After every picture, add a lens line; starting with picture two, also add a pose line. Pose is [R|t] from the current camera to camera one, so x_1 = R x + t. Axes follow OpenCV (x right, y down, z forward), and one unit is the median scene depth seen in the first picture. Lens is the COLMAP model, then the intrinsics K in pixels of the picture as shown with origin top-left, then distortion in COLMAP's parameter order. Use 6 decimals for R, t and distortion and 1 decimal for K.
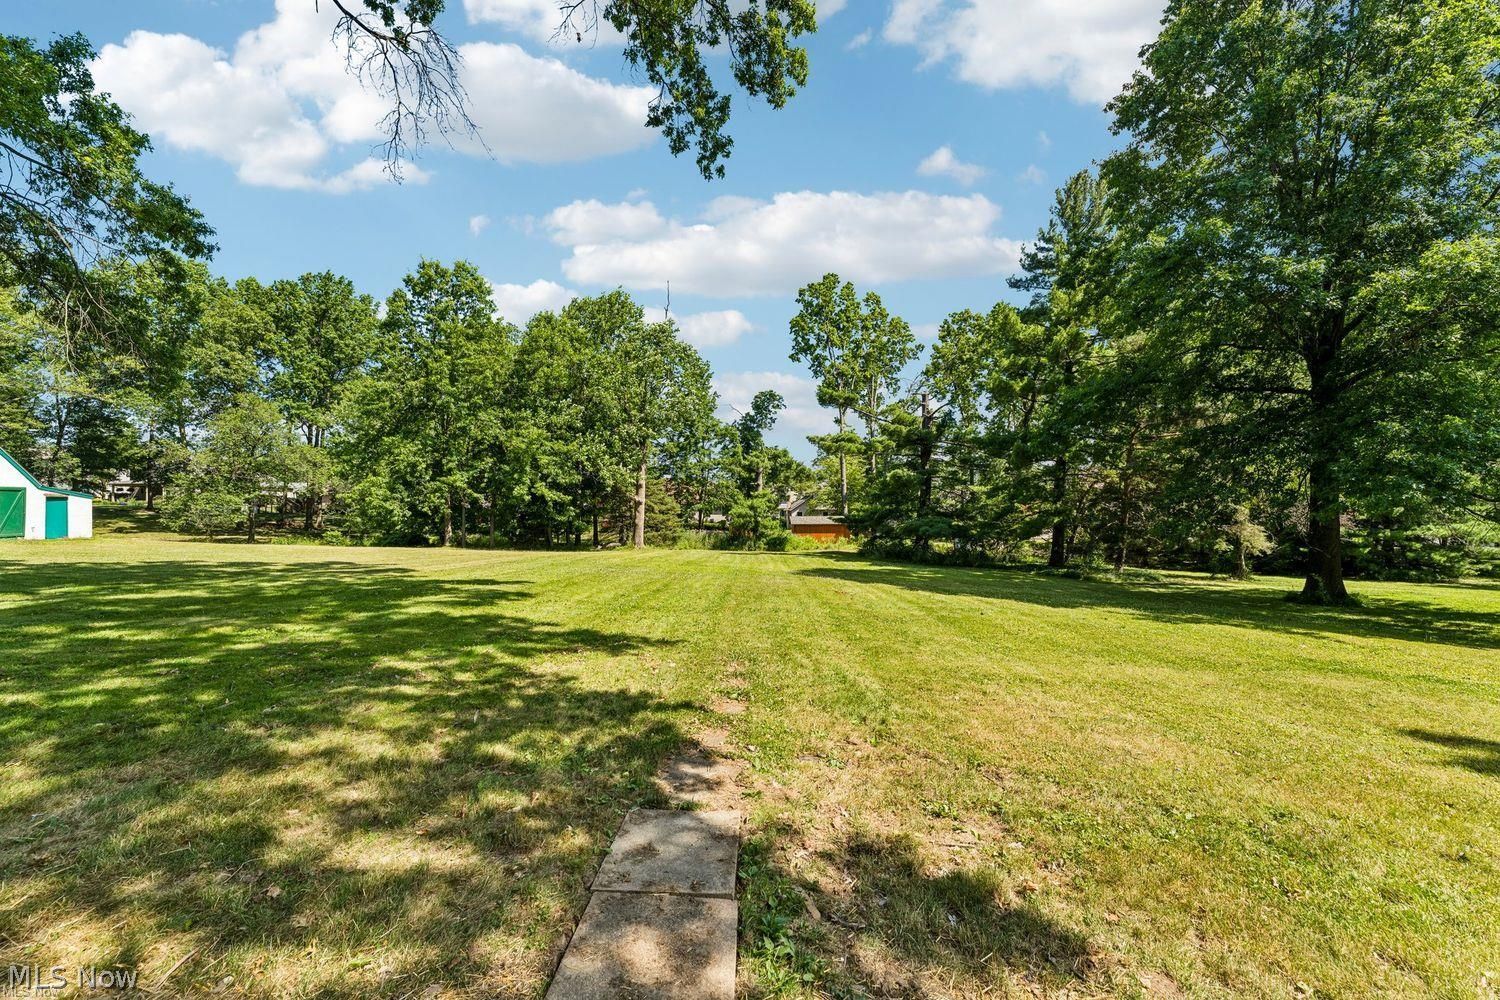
lens RADIAL K [[589.6, 0, 749.5], [0, 589.6, 500.2], [0, 0, 1]] dist [-0.002216, 0.001013]
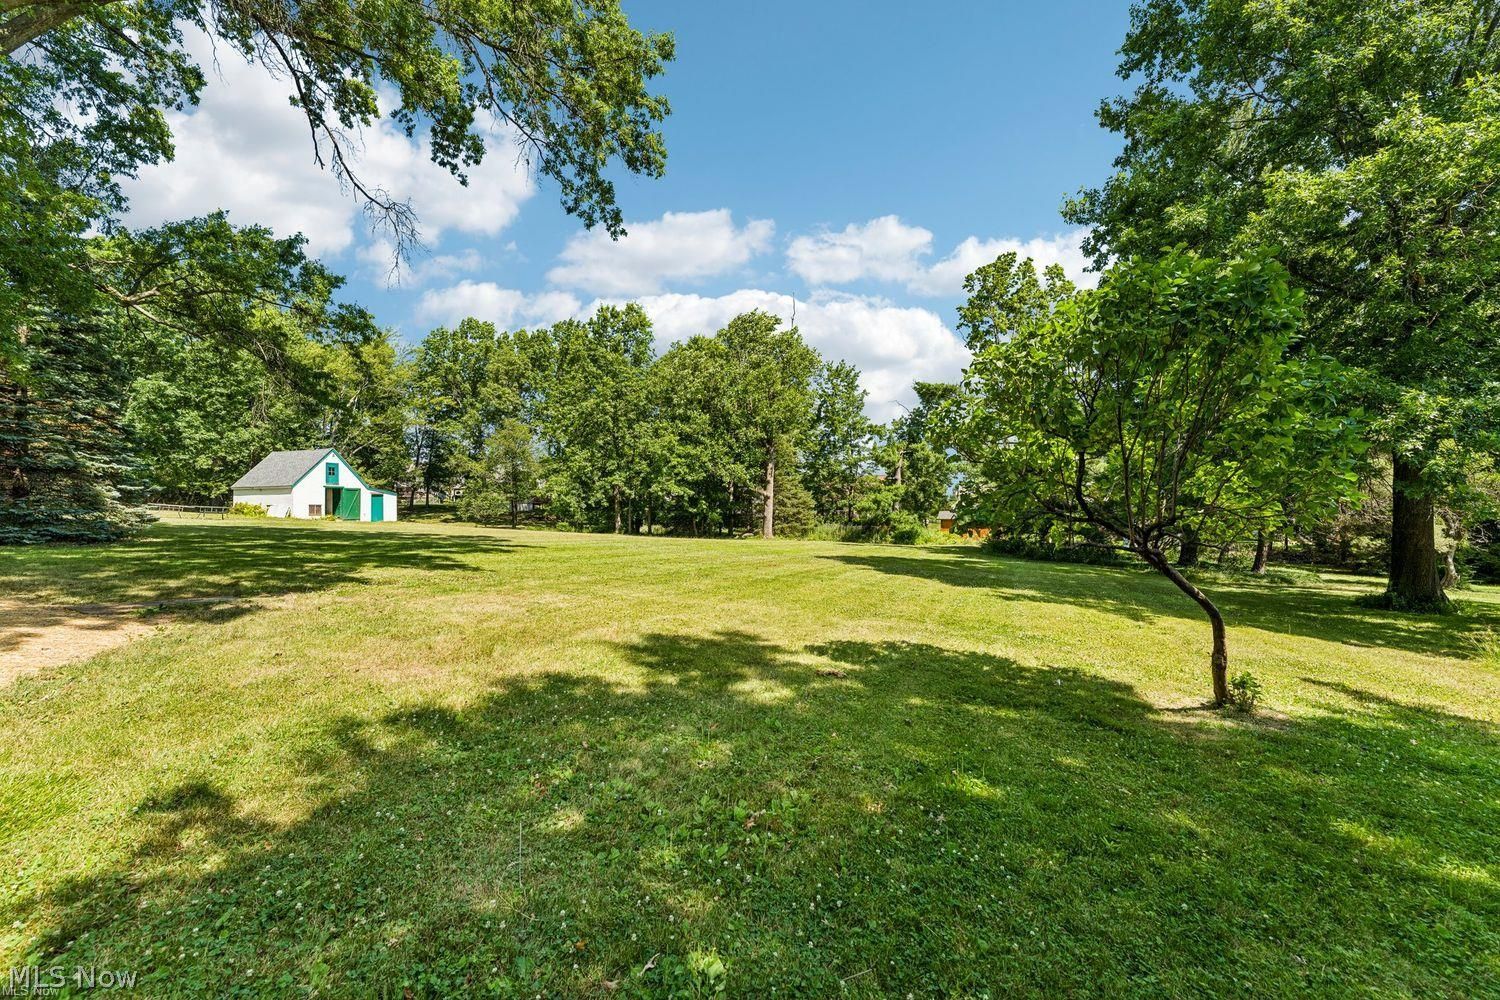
lens RADIAL K [[589.6, 0, 750.9], [0, 589.6, 507.2], [0, 0, 1]] dist [-0.002216, 0.001013]
pose [[0.920784, -0.001881, -0.390068, 0.249235], [0.006696, 0.999917, 0.010985, 0.012378], [0.390015, -0.012727, 0.920721, -0.037023]]
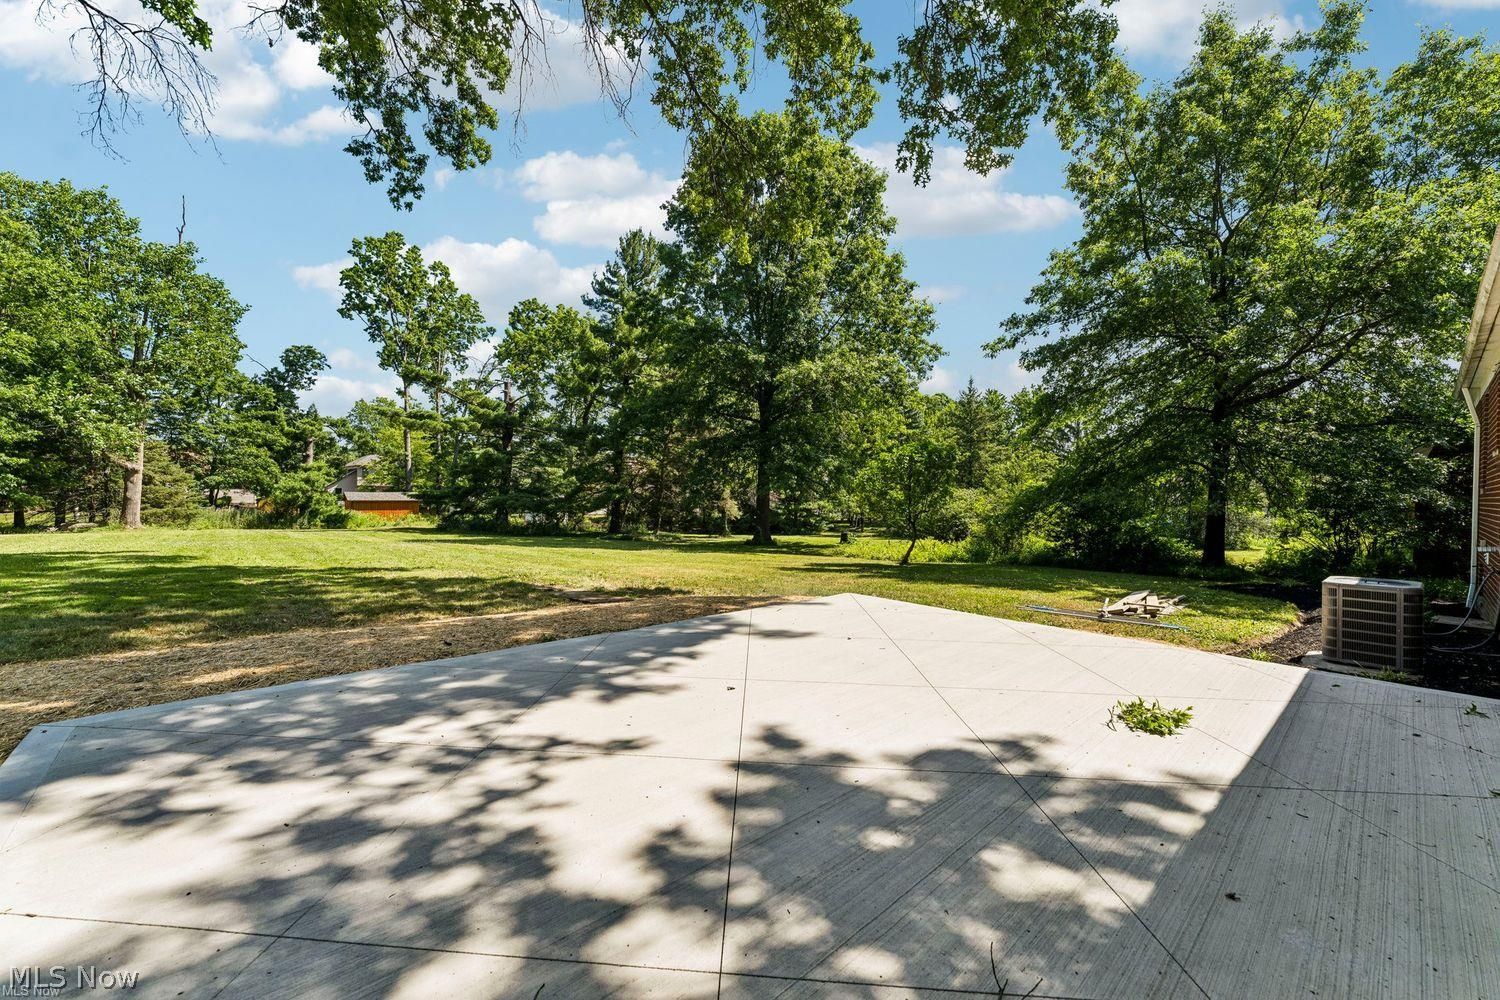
lens RADIAL K [[589.6, 0, 735.8], [0, 589.6, 496.1], [0, 0, 1]] dist [-0.002216, 0.001013]
pose [[0.755506, 0.008948, 0.655081, -0.109333], [-0.027478, 0.999460, 0.018038, 0.001558], [-0.654566, -0.031628, 0.755343, -0.128040]]
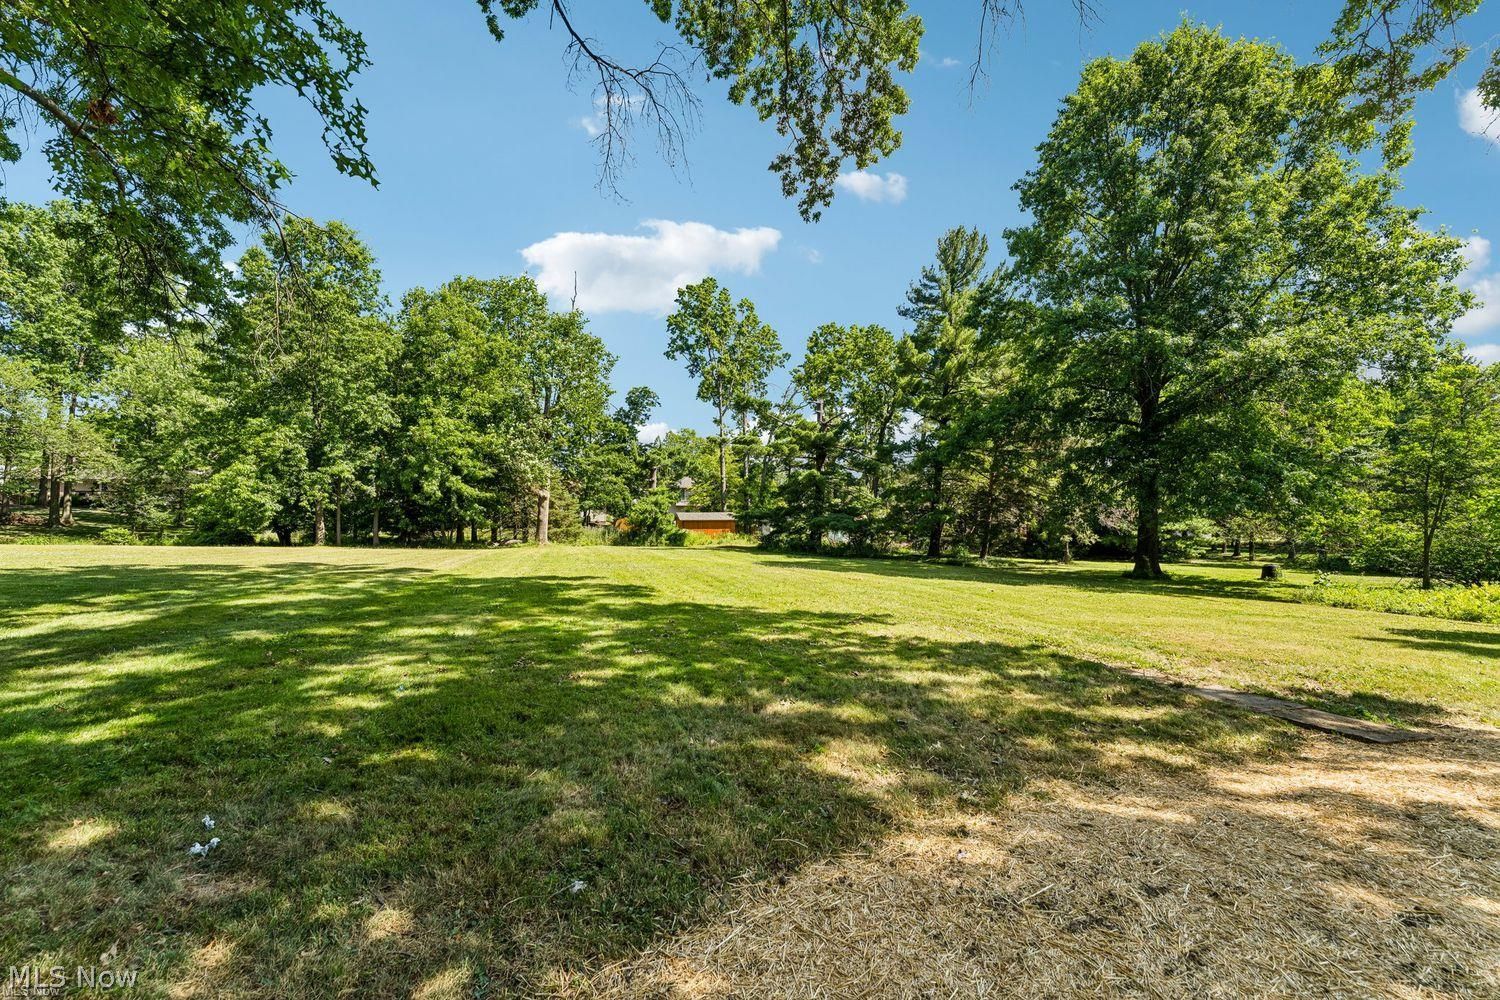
lens RADIAL K [[589.6, 0, 747.9], [0, 589.6, 498.1], [0, 0, 1]] dist [-0.002216, 0.001013]
pose [[0.957810, 0.011366, 0.287176, -0.165610], [-0.012606, 0.999917, 0.002467, -0.002375], [-0.287125, -0.005983, 0.957875, -0.023088]]
